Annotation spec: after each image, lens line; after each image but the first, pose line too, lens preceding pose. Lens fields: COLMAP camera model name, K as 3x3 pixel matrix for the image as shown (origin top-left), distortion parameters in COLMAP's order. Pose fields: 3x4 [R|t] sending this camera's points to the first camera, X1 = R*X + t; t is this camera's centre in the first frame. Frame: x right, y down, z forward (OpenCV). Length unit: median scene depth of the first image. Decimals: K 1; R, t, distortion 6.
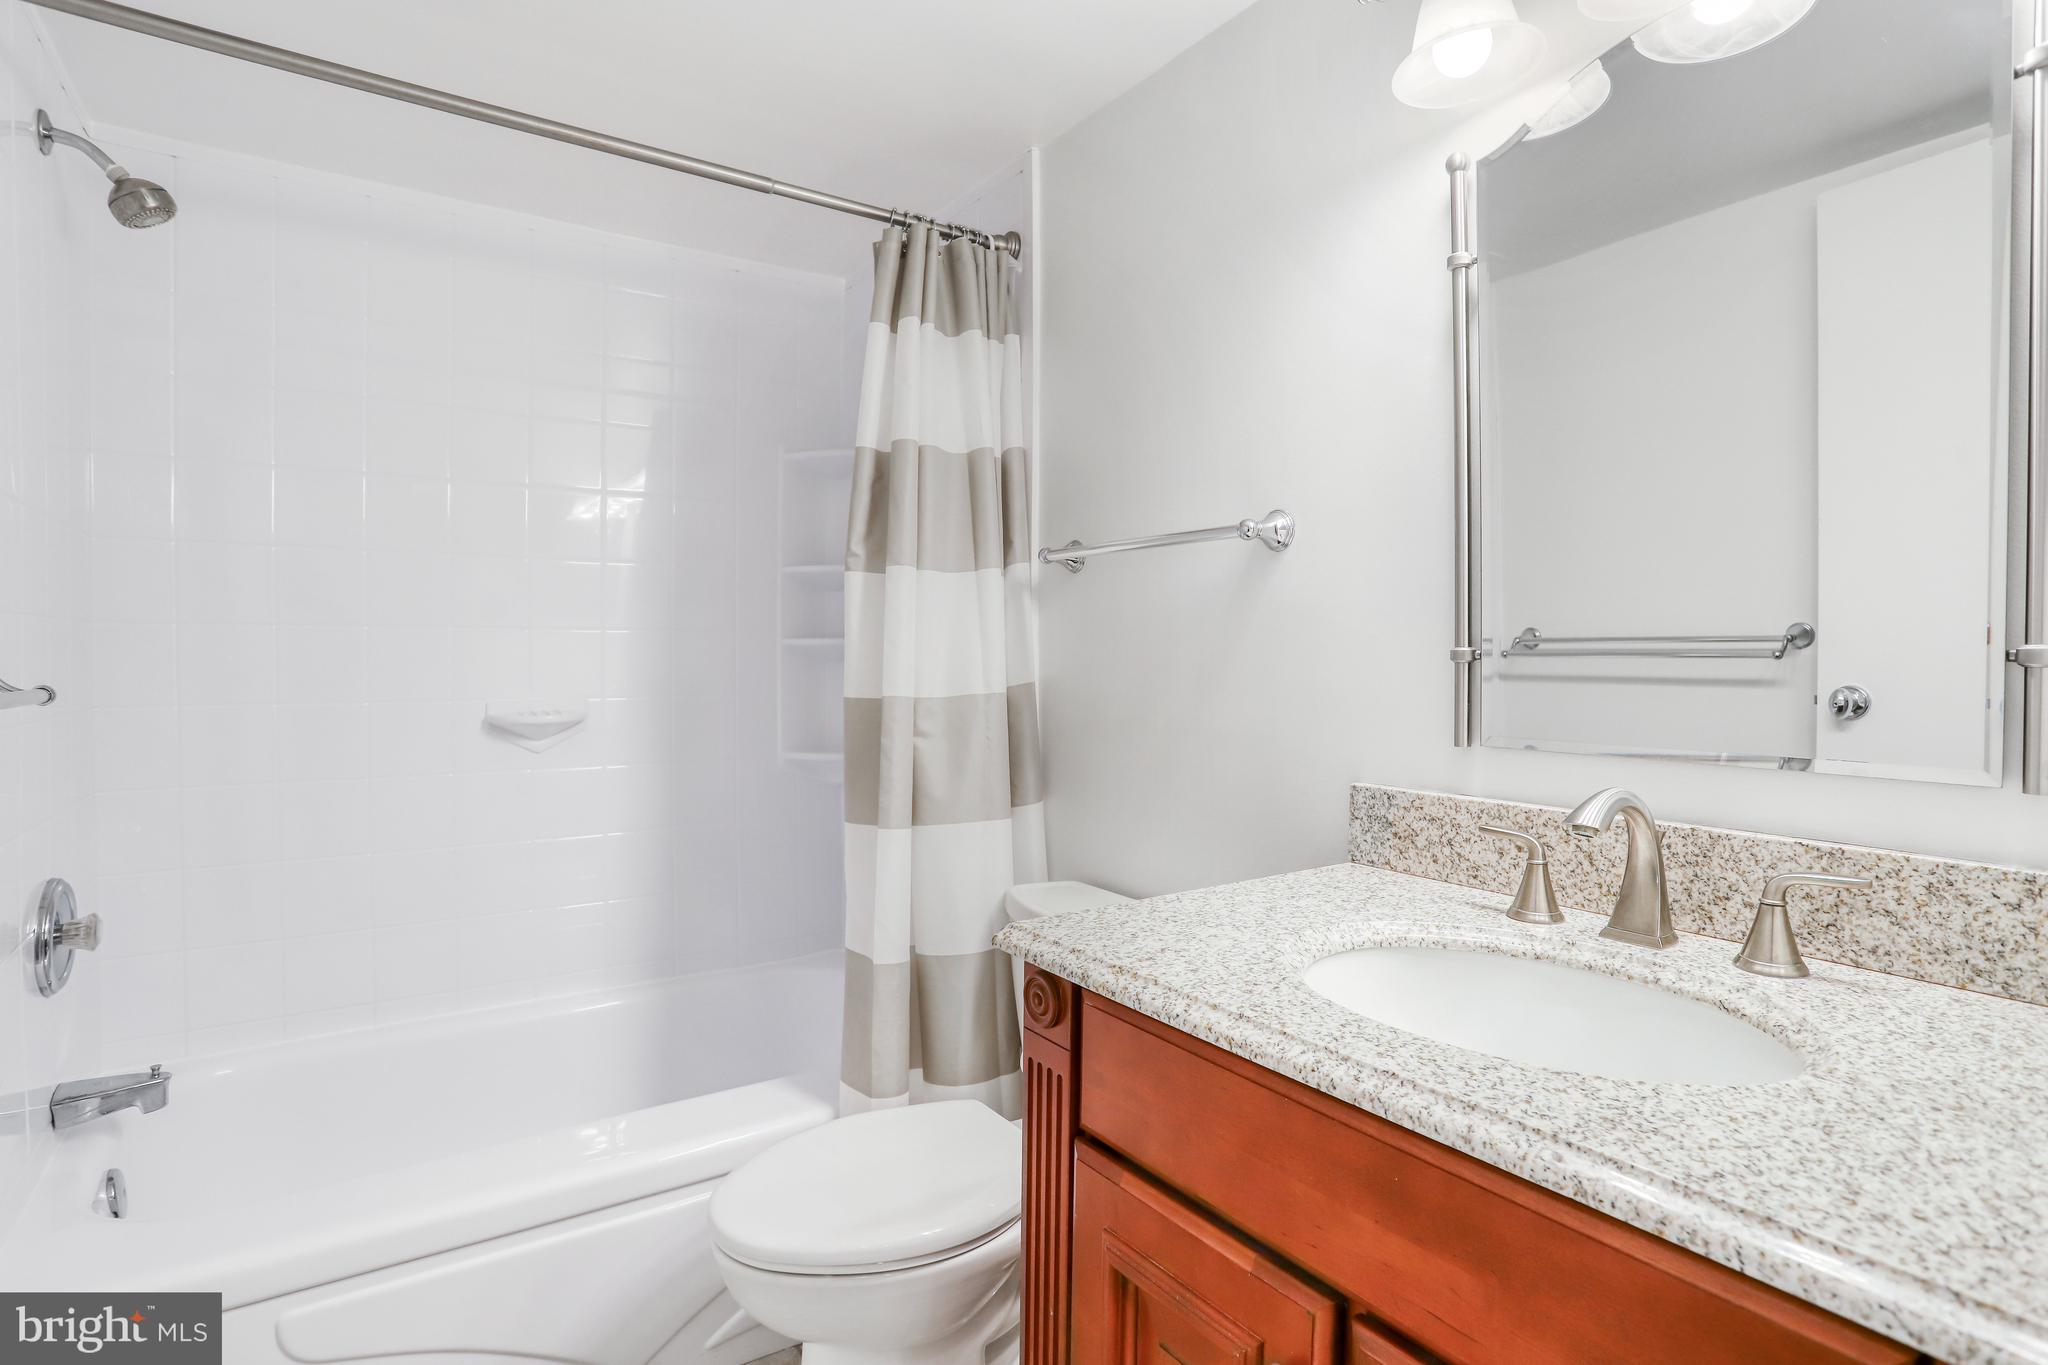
lens RADIAL K [[1036.9, 0, 1023.7], [0, 1036.9, 665.1], [0, 0, 1]] dist [-0.082118, 0.040160]
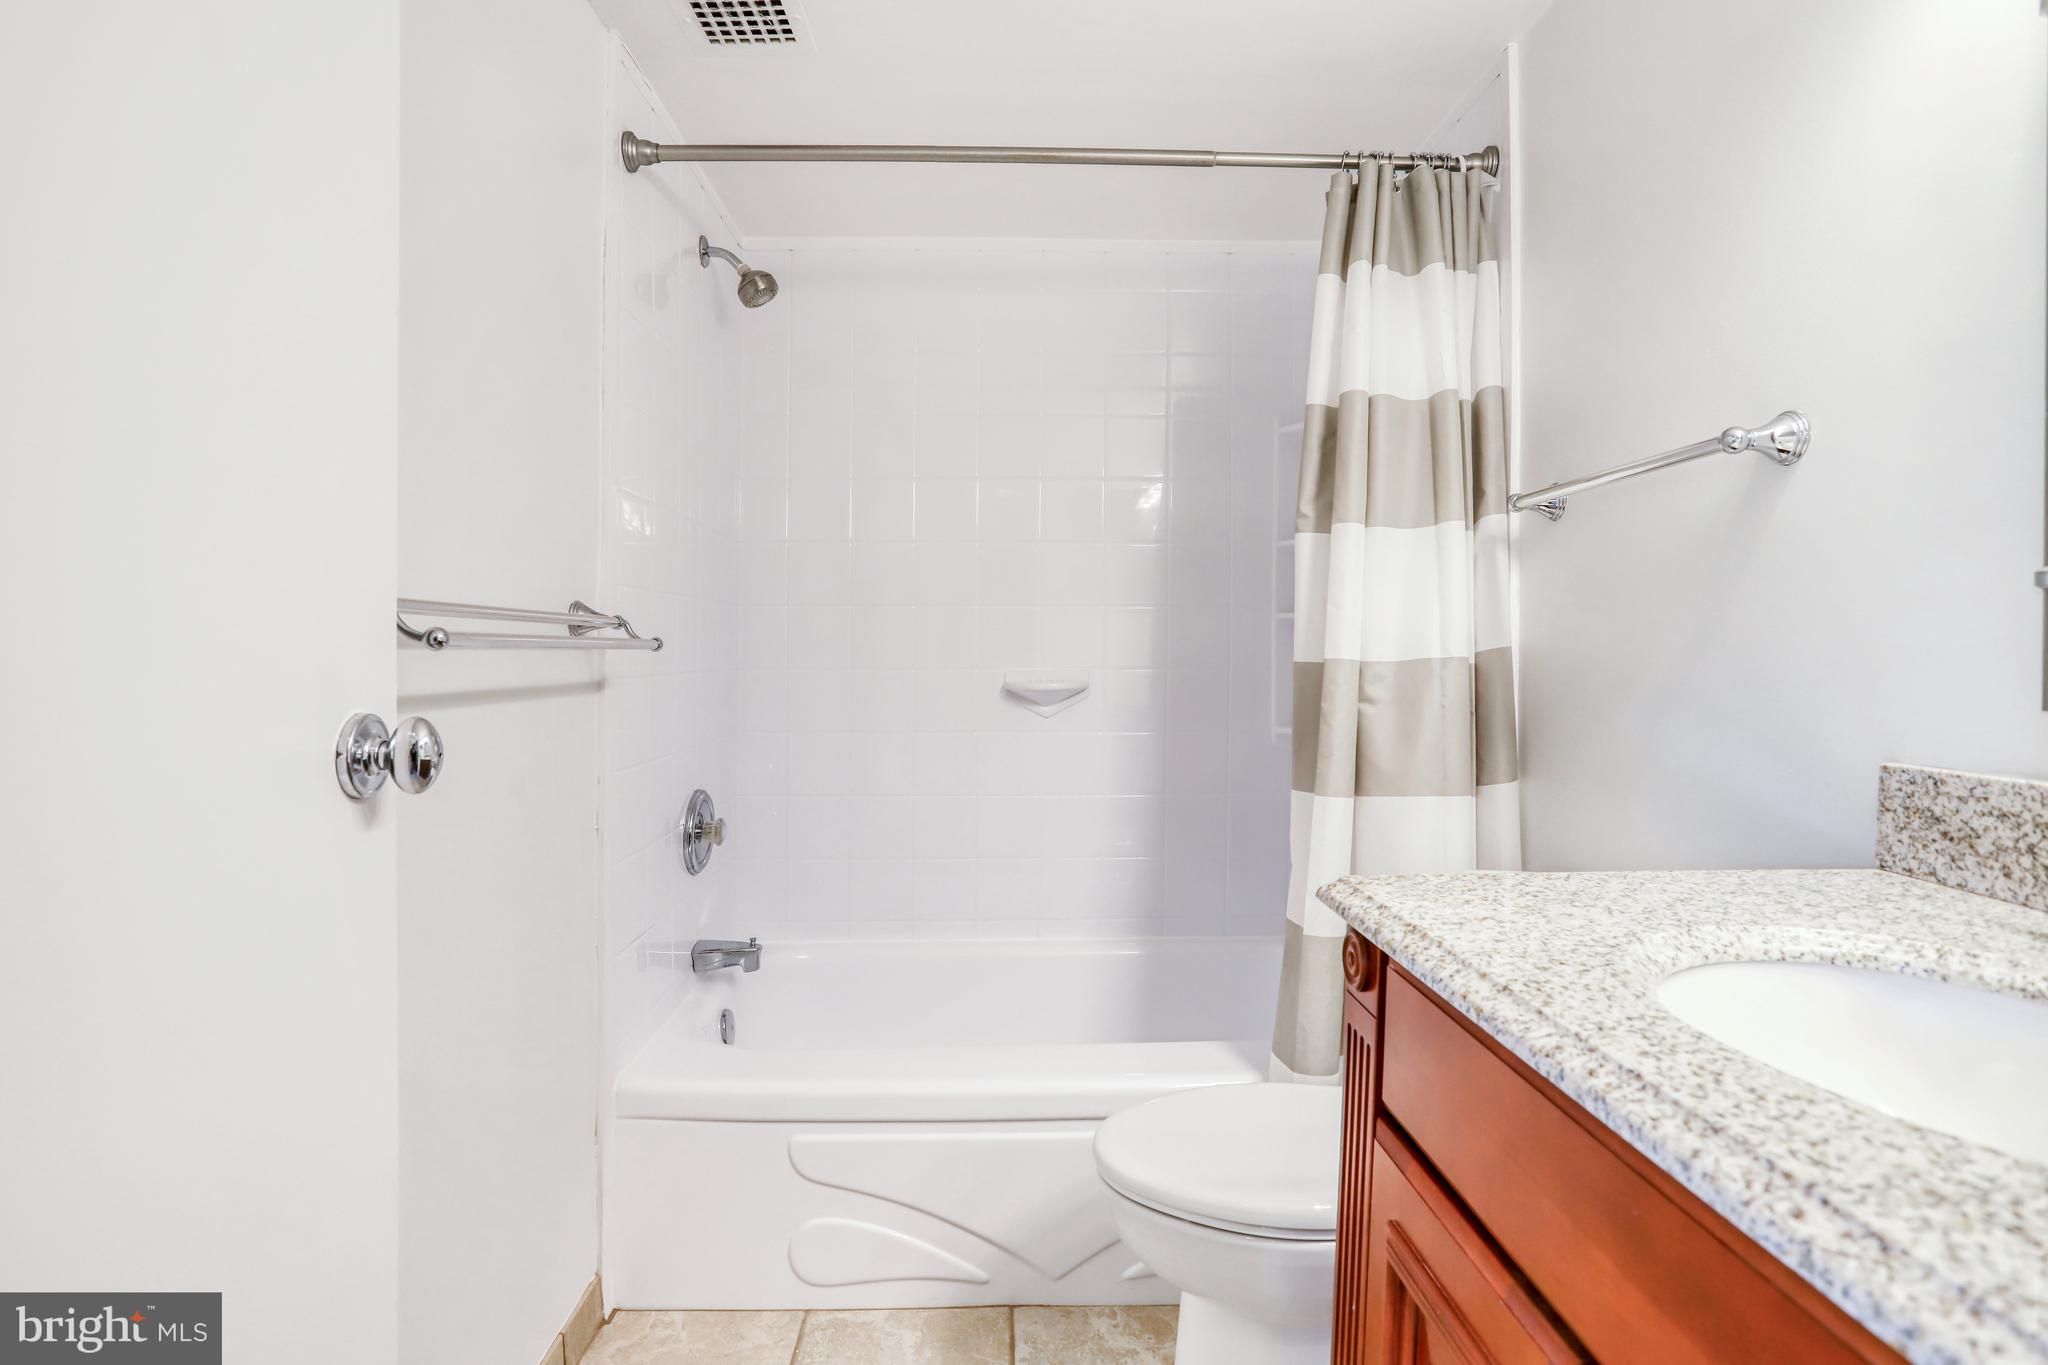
lens RADIAL K [[1037.0, 0, 1013.9], [0, 1037.0, 659.7], [0, 0, 1]] dist [-0.054509, 0.021415]
pose [[0.837569, 0.002051, -0.546328, 0.193290], [-0.004499, 0.999985, -0.003143, 0.046074], [0.546314, 0.005090, 0.837565, 0.047825]]
